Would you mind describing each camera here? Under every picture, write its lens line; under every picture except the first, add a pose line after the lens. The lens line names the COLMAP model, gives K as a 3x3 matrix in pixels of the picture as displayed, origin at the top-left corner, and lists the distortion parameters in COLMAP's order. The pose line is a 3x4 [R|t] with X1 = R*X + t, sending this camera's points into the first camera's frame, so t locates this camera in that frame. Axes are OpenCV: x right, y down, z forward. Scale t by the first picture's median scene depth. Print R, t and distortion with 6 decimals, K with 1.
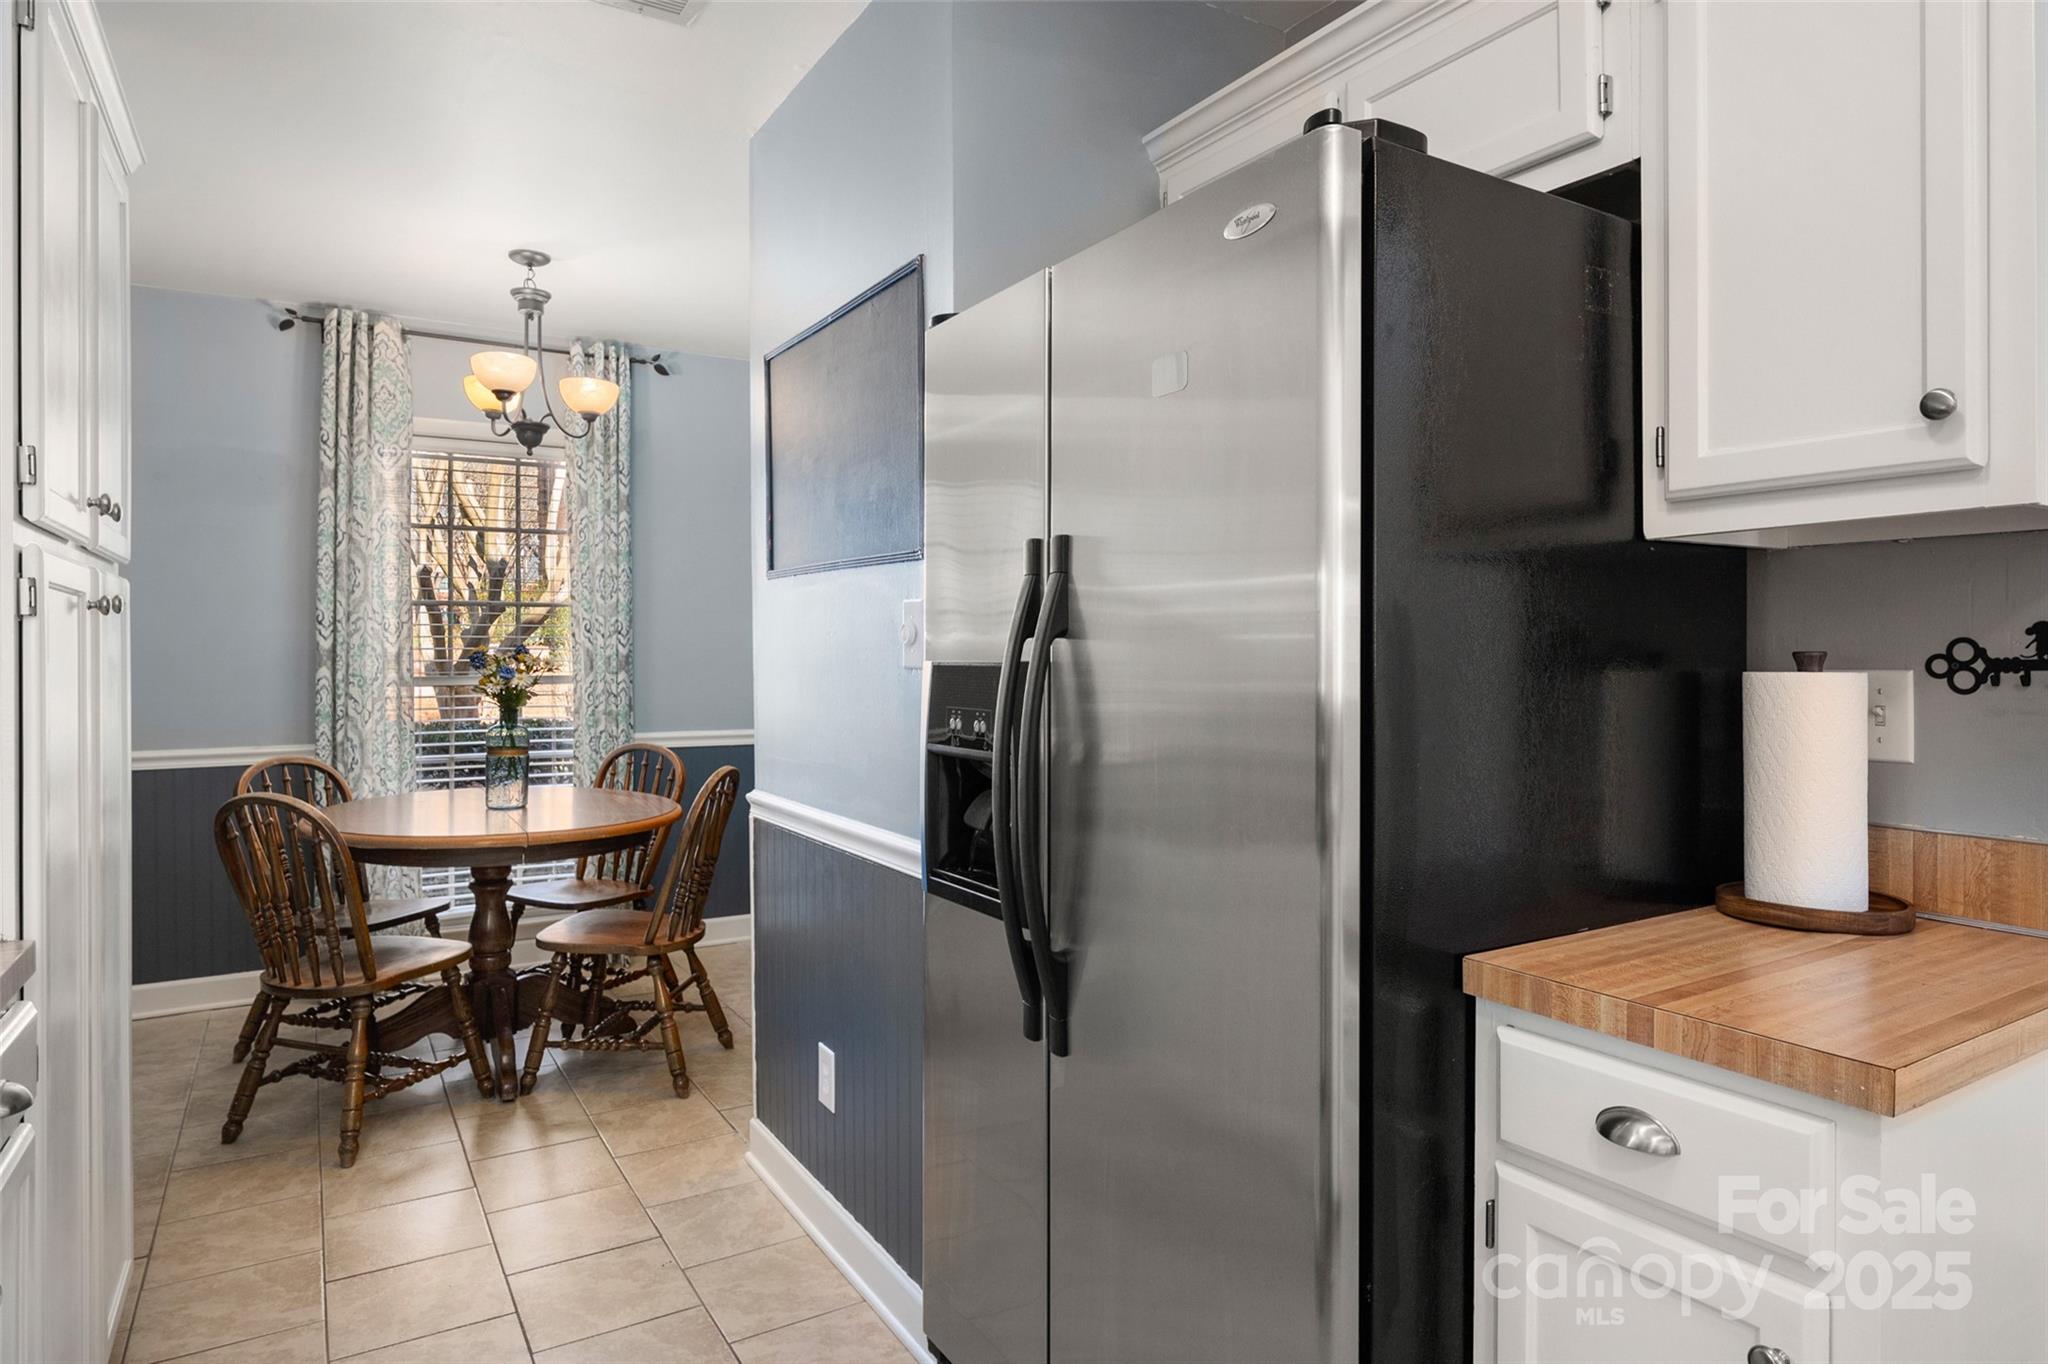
lens RADIAL K [[1205.8, 0, 1020.7], [0, 1205.8, 651.9], [0, 0, 1]] dist [0.003890, 0.000683]
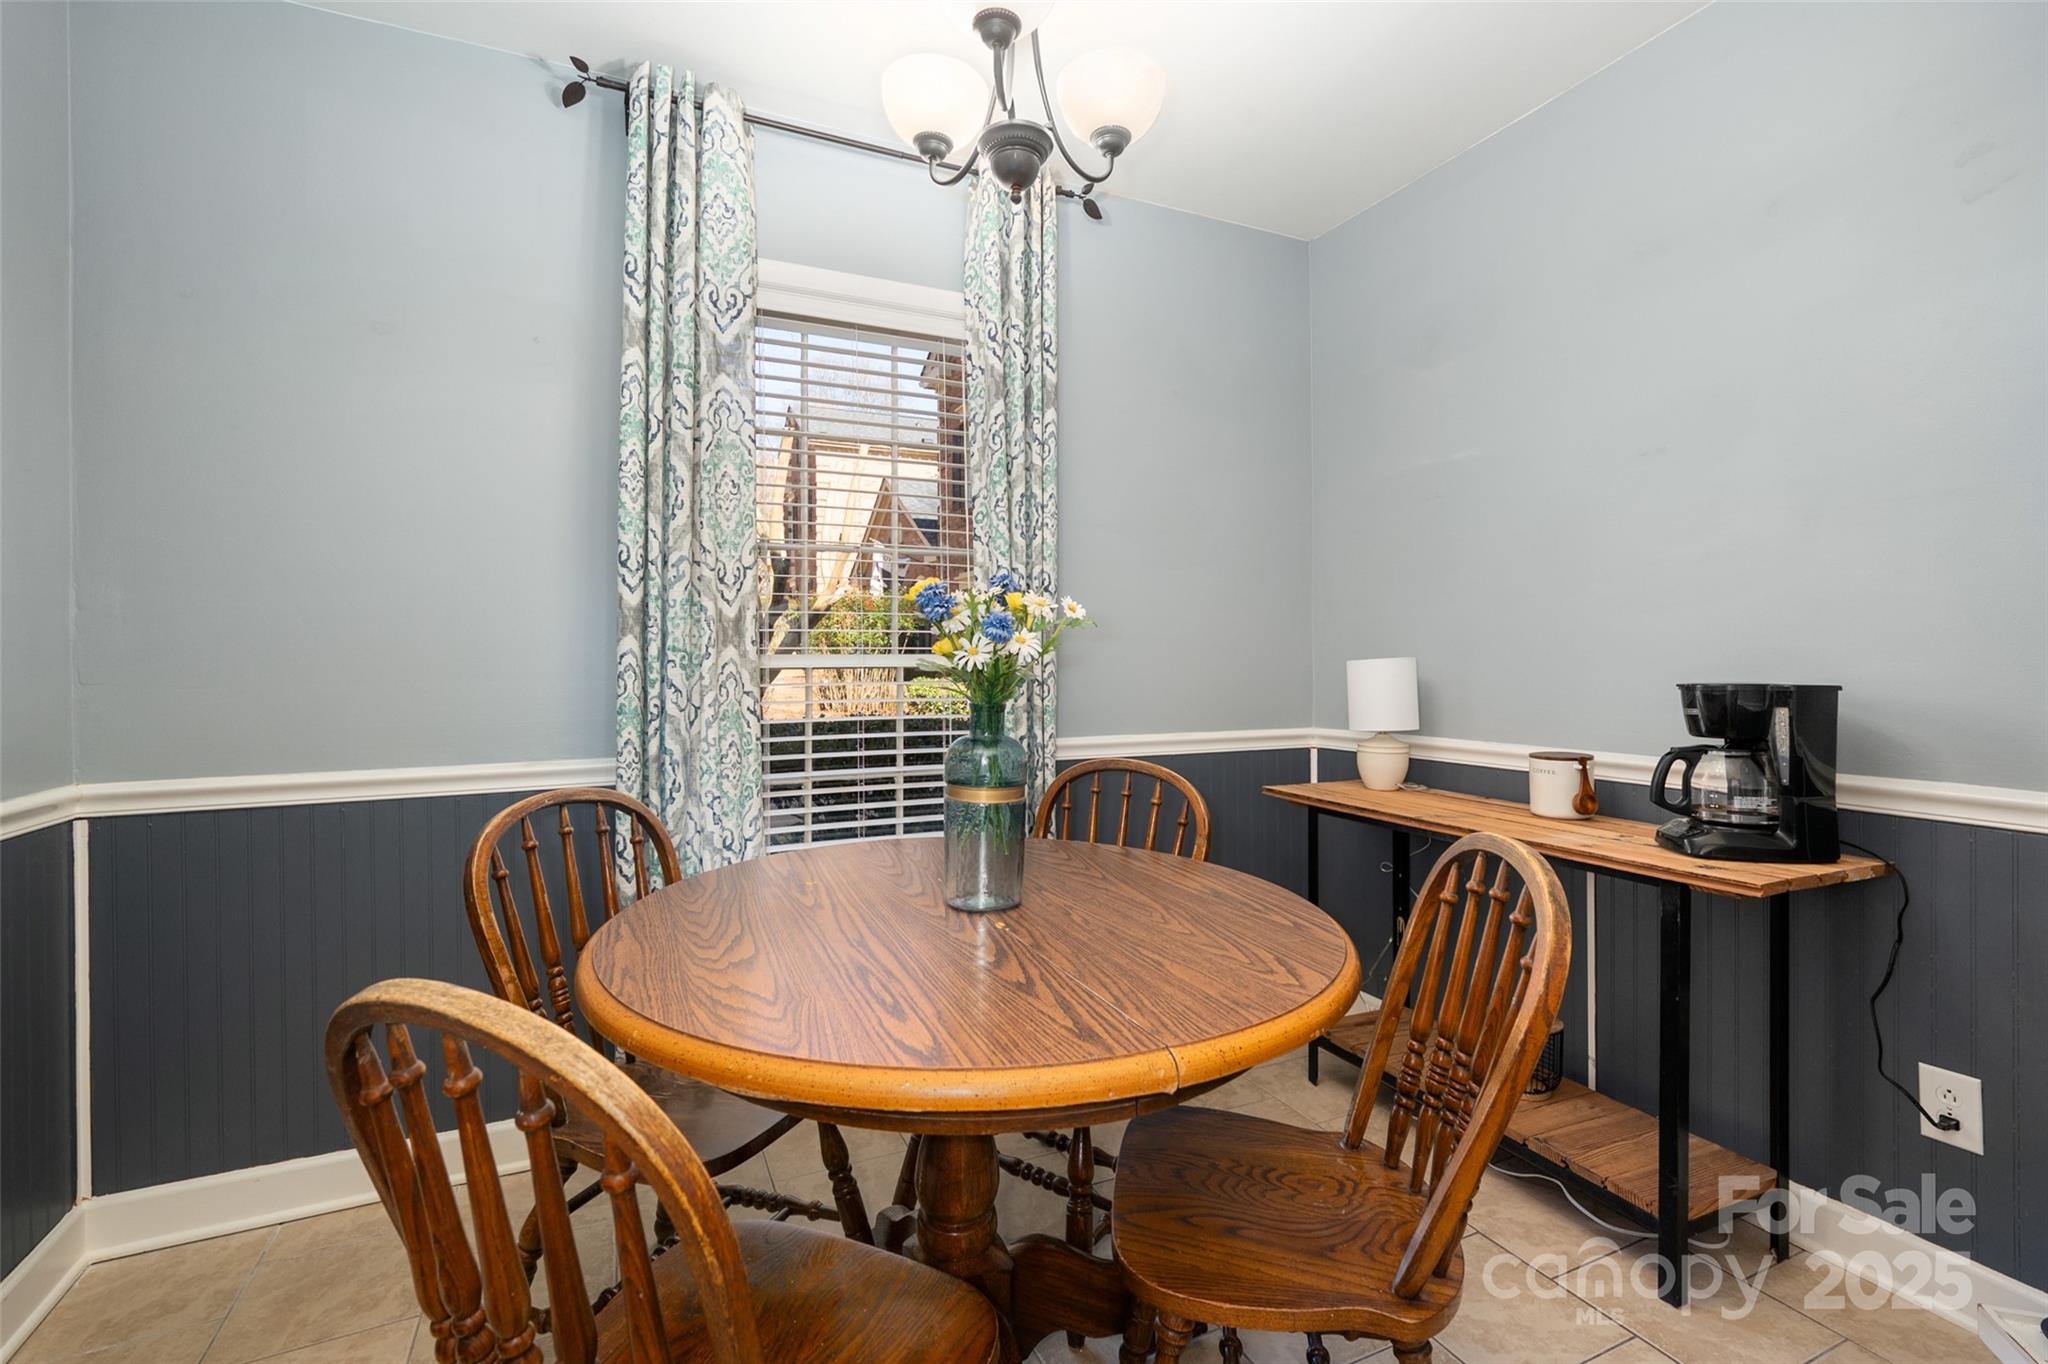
lens RADIAL K [[912.8, 0, 1029.3], [0, 912.8, 653.2], [0, 0, 1]] dist [-0.003076, -0.000532]
pose [[0.994640, -0.004699, -0.103292, -0.321595], [0.003967, 0.999966, -0.007291, 0.025776], [0.103323, 0.006842, 0.994624, 0.550968]]
